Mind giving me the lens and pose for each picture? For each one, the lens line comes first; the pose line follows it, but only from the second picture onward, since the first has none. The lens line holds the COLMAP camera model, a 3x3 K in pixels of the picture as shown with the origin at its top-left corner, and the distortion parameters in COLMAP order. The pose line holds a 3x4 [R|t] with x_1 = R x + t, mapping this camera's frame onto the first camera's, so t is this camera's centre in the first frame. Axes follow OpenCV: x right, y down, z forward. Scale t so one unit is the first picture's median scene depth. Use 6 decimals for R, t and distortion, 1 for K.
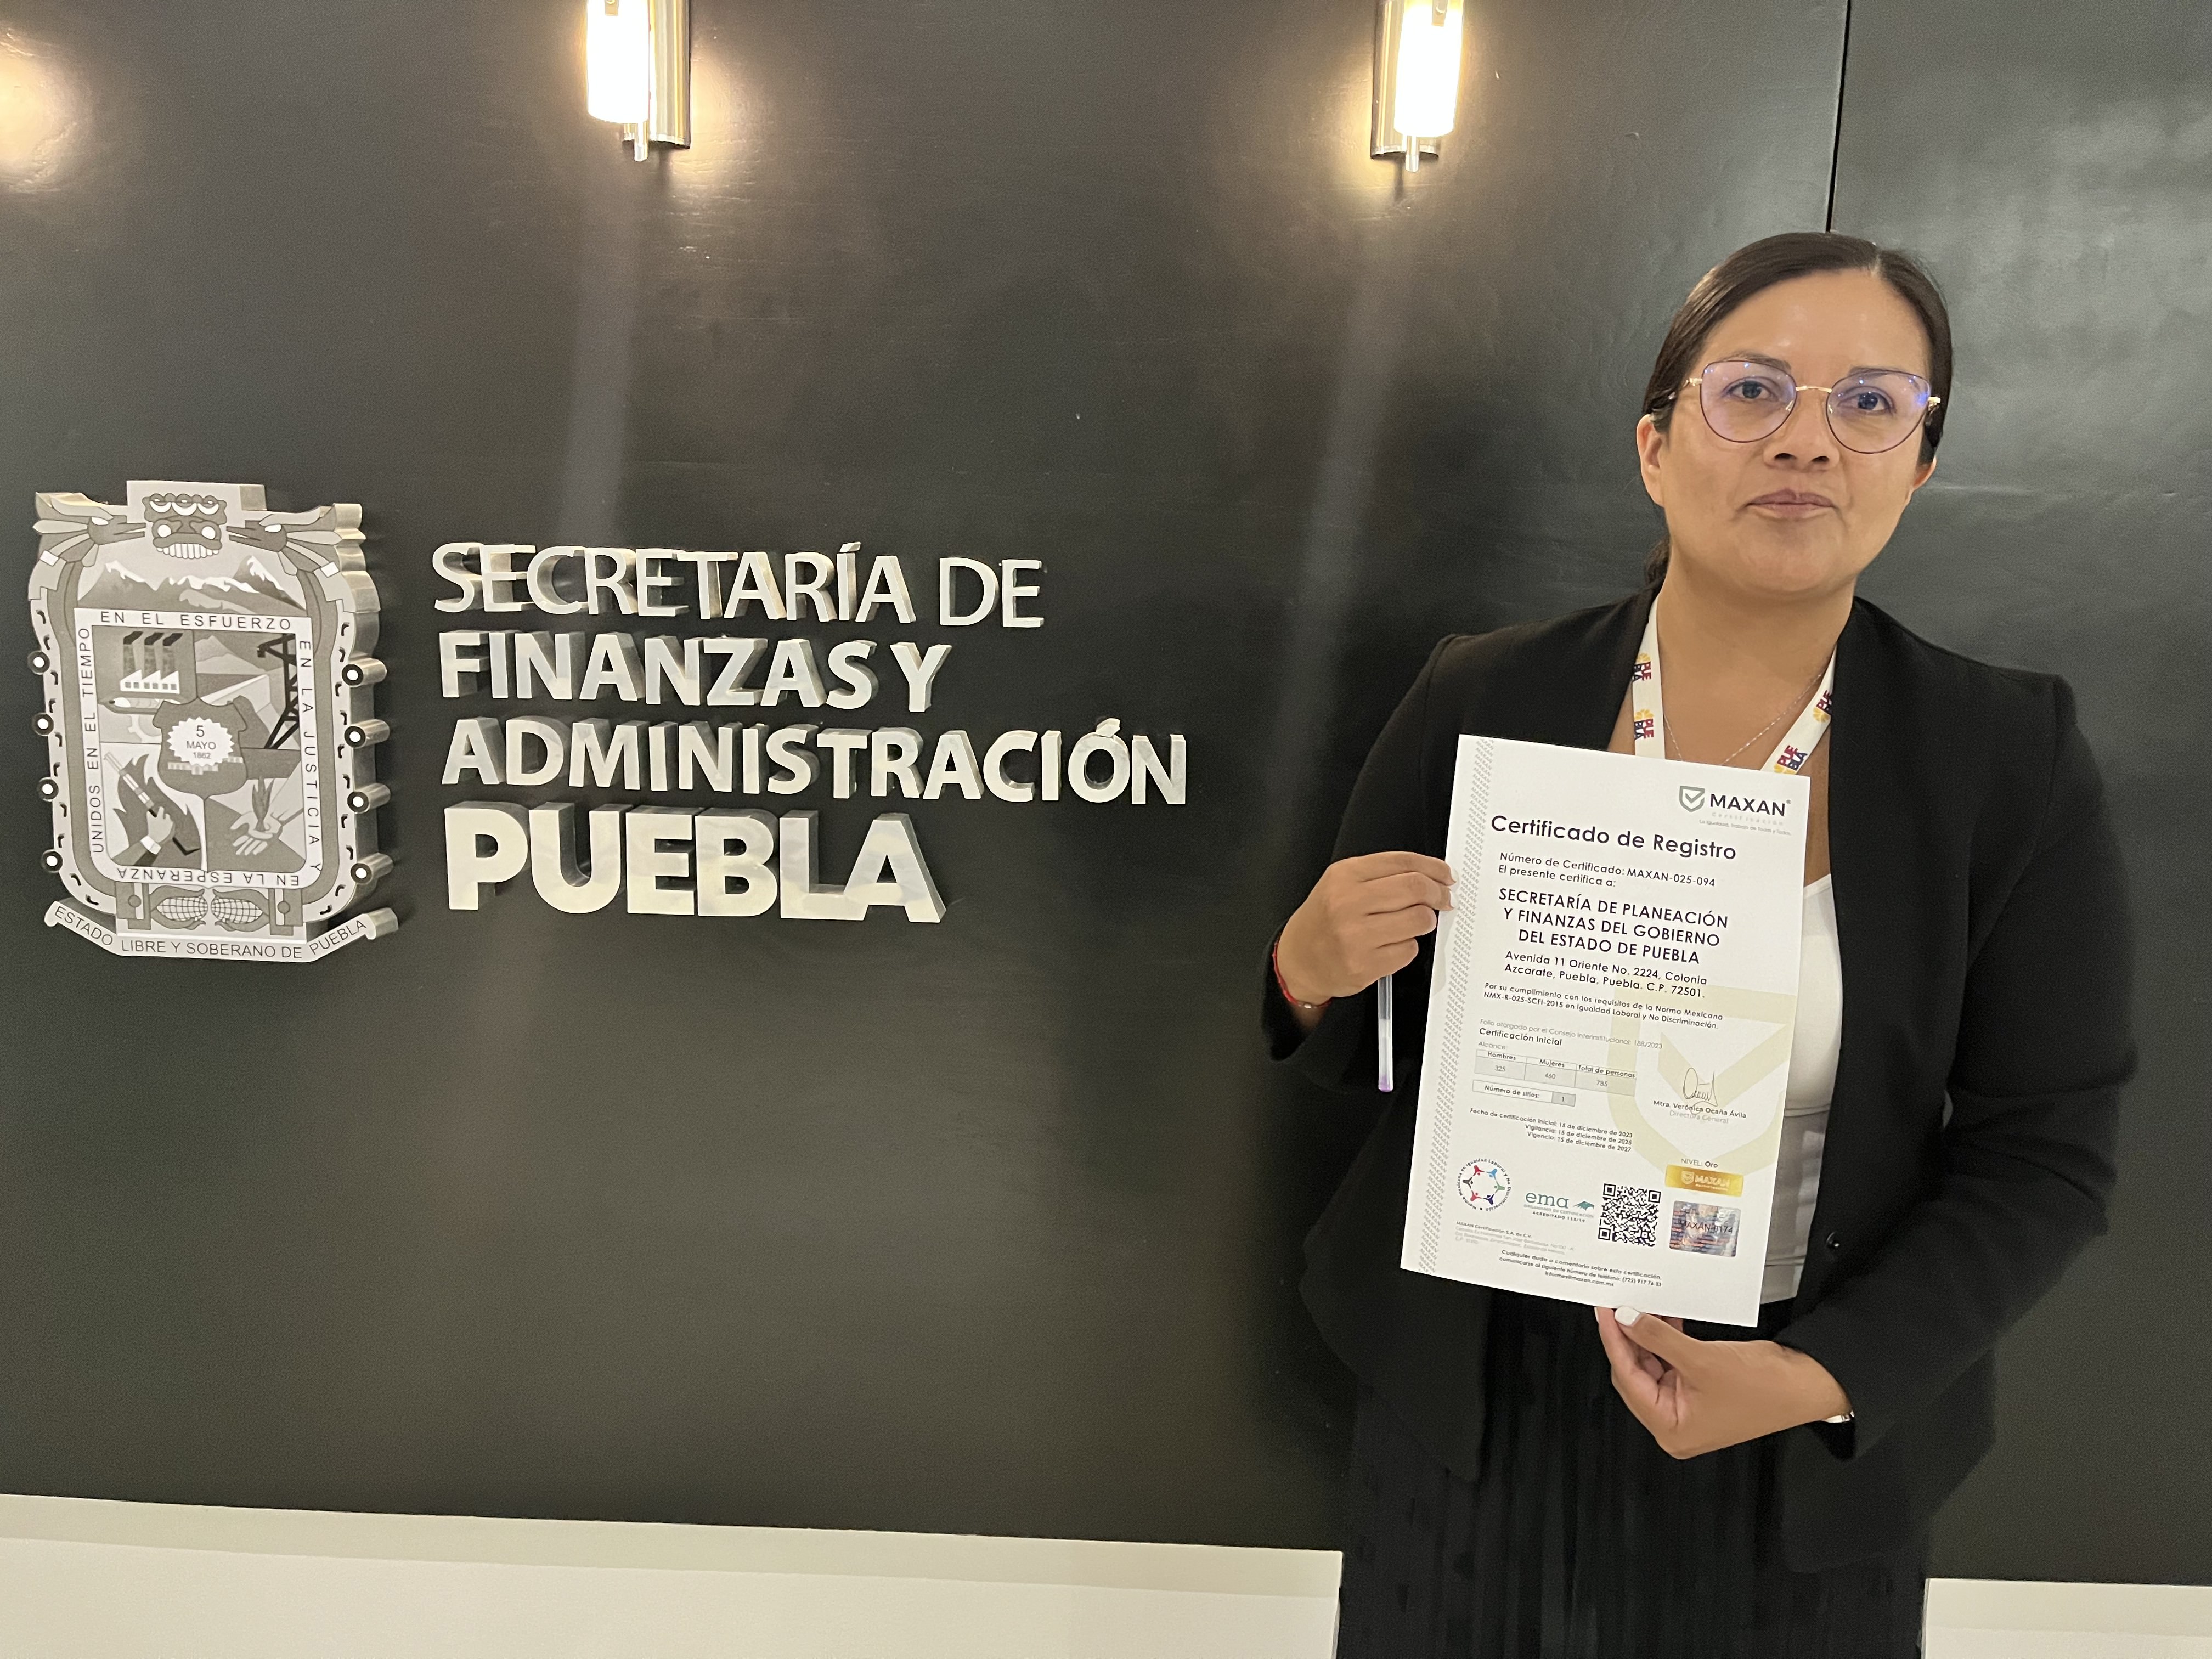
lens RADIAL K [[1642.6, 0, 1093.1], [0, 1642.6, 832.2], [0, 0, 1]] dist [0.044269, -0.056435]
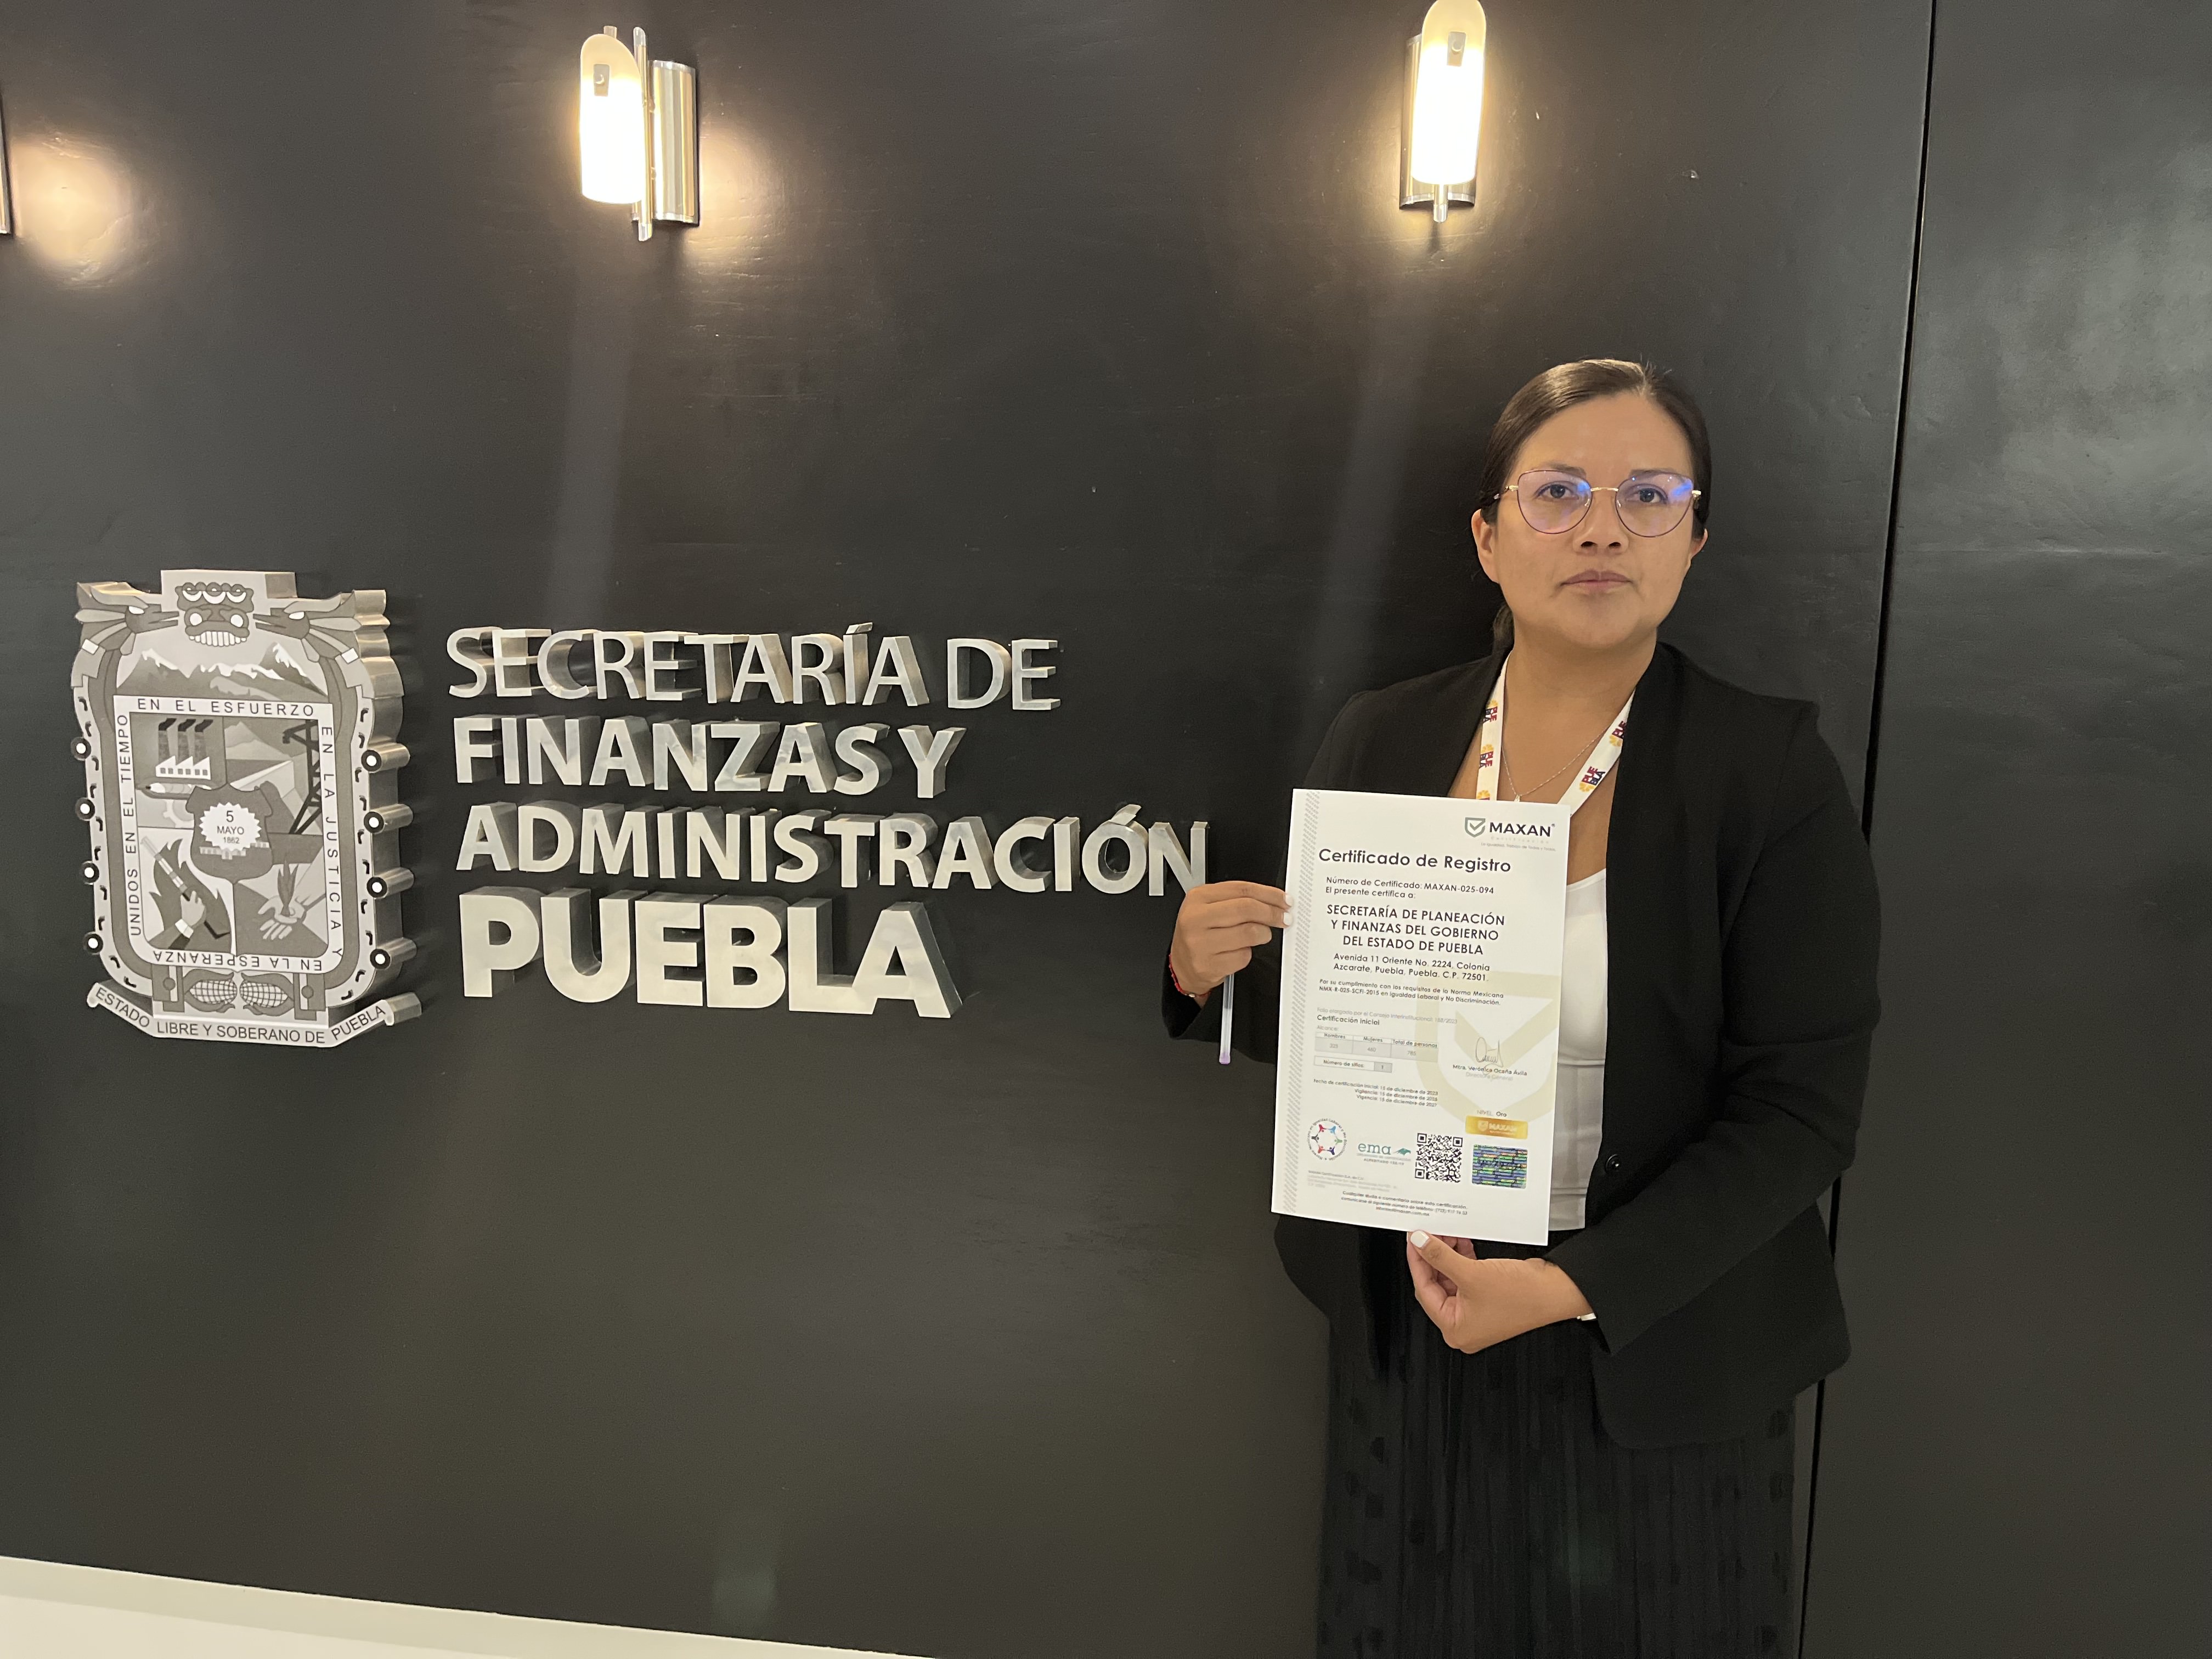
lens RADIAL K [[1642.6, 0, 1093.1], [0, 1642.6, 832.2], [0, 0, 1]] dist [0.044269, -0.056435]
pose [[0.993629, 0.003566, -0.112645, 0.096785], [-0.006634, 0.999617, -0.026869, -0.028021], [0.112506, 0.027445, 0.993272, 0.060090]]
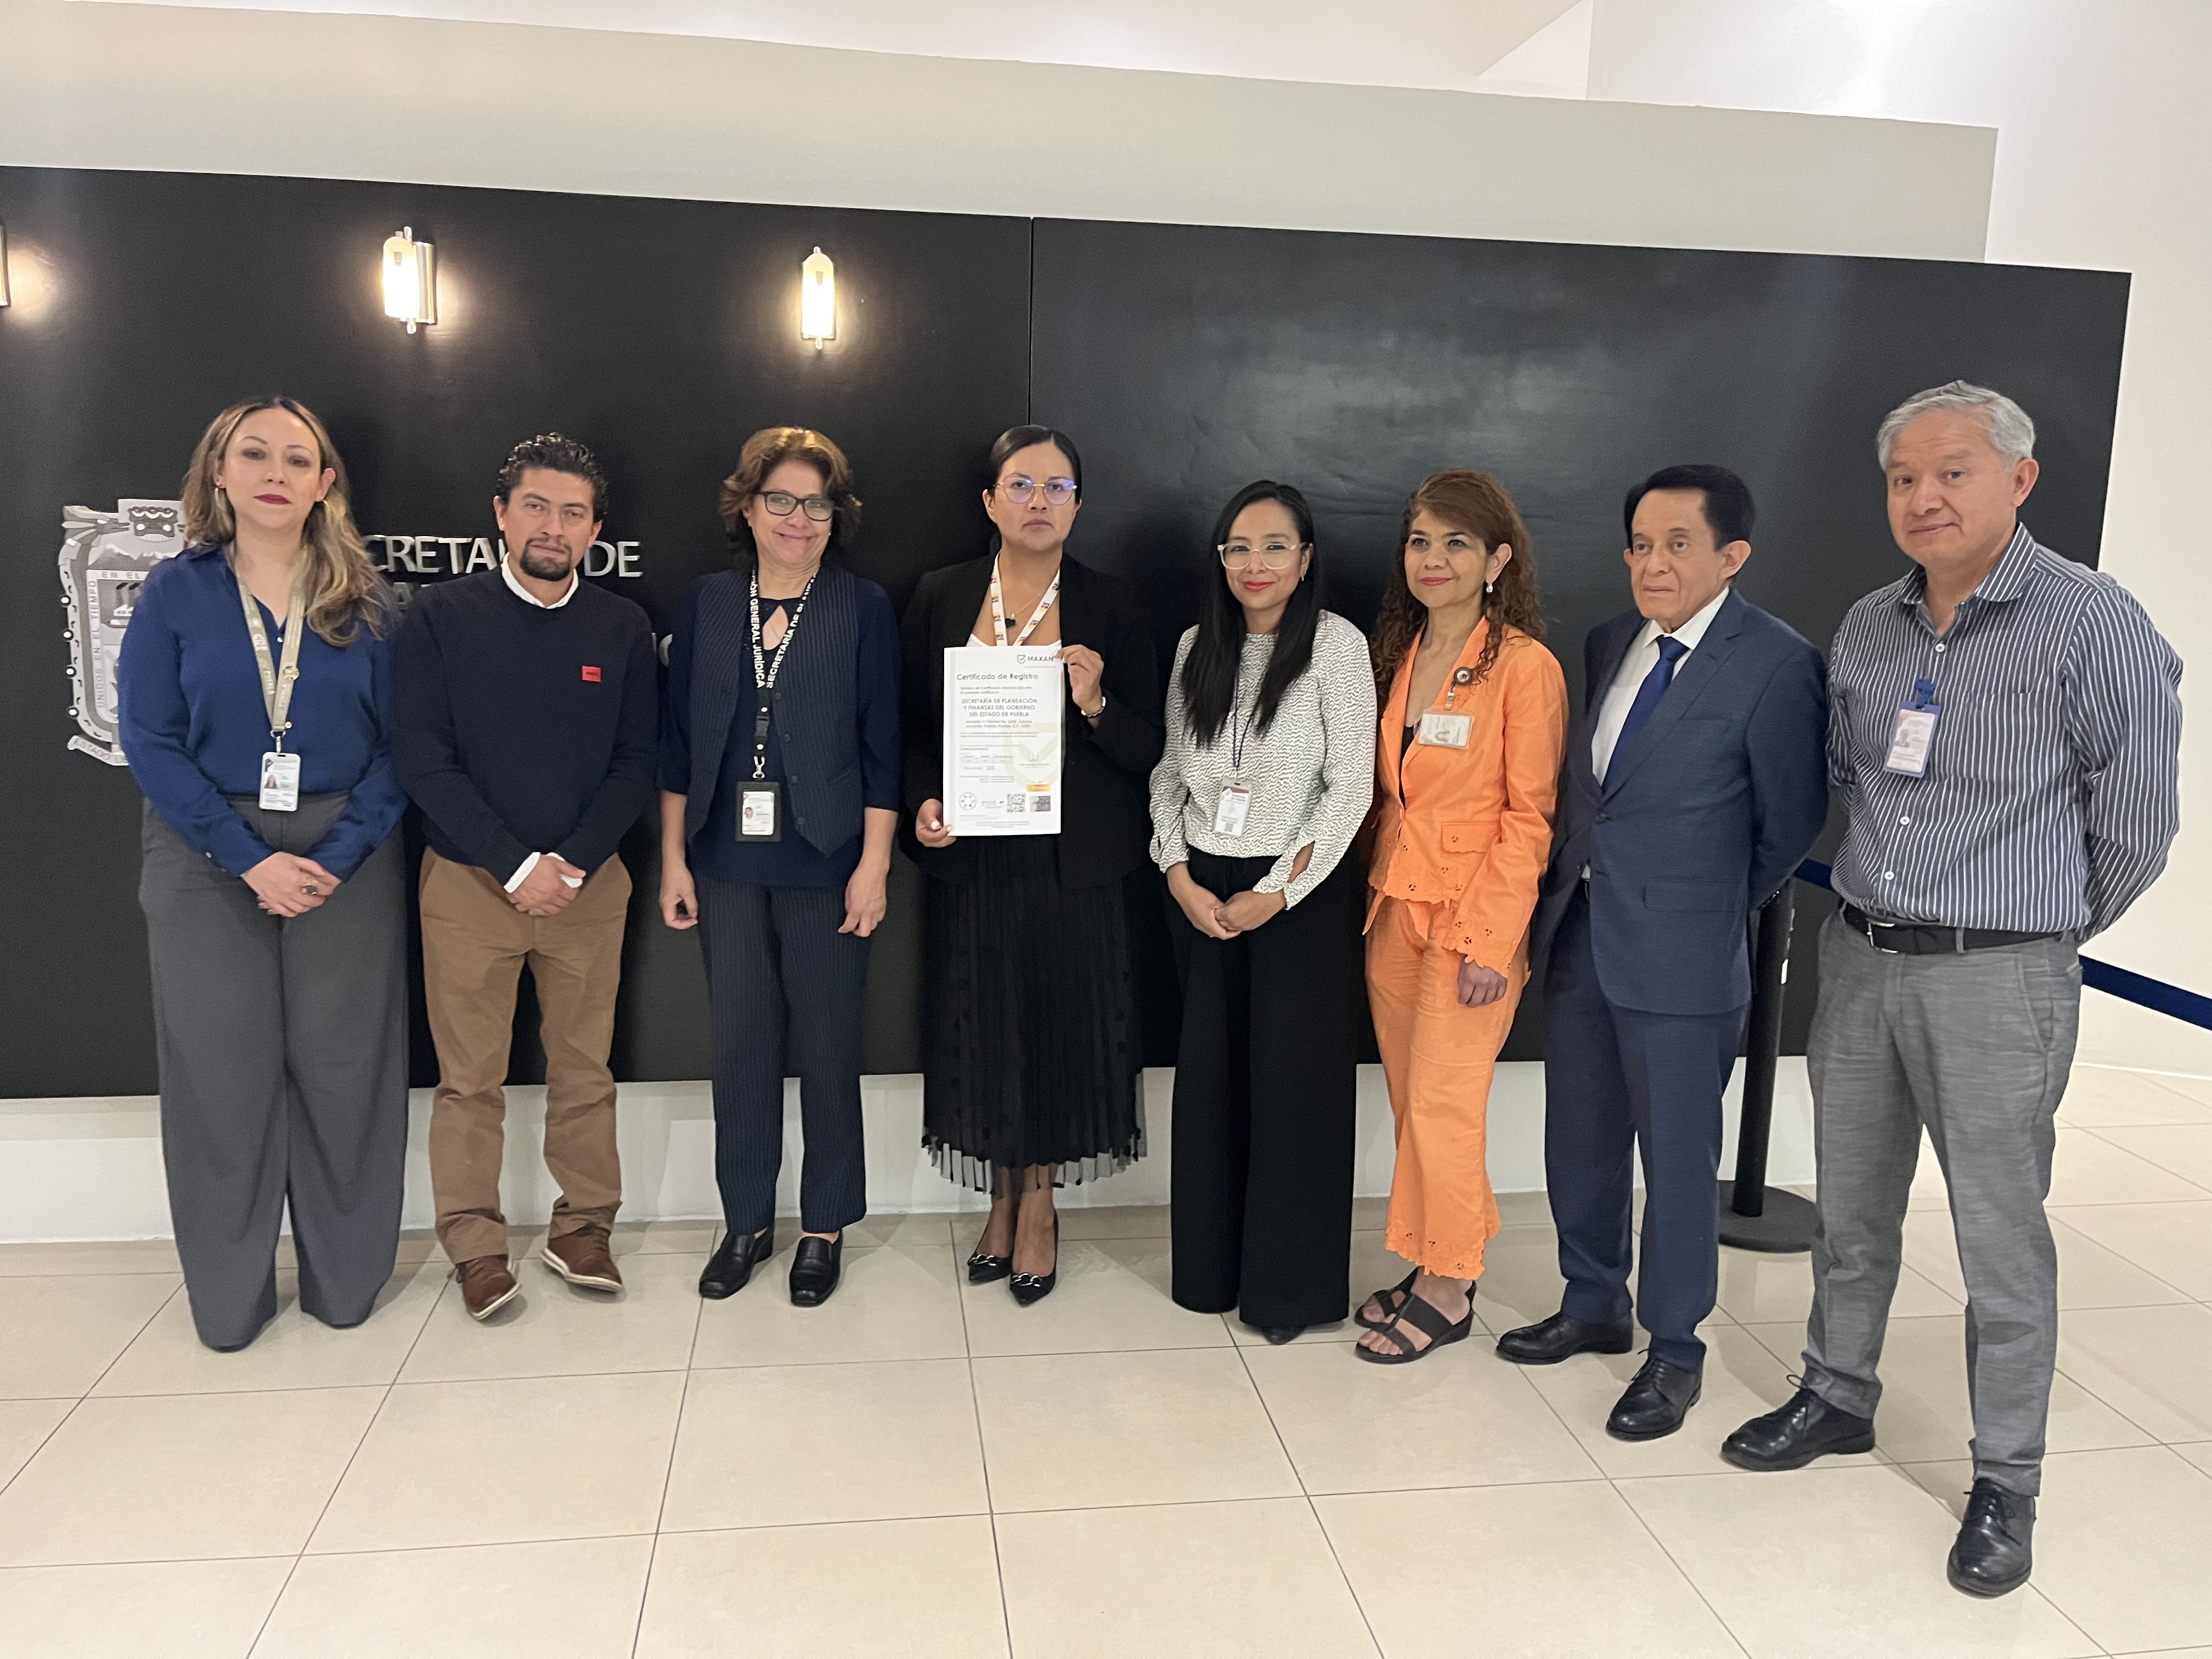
lens RADIAL K [[1642.6, 0, 1093.1], [0, 1642.6, 832.2], [0, 0, 1]] dist [0.044269, -0.056435]
pose [[0.984702, -0.032705, 0.171153, 0.146311], [0.029134, 0.999303, 0.023335, 0.139805], [-0.171797, -0.017992, 0.984968, -0.968728]]
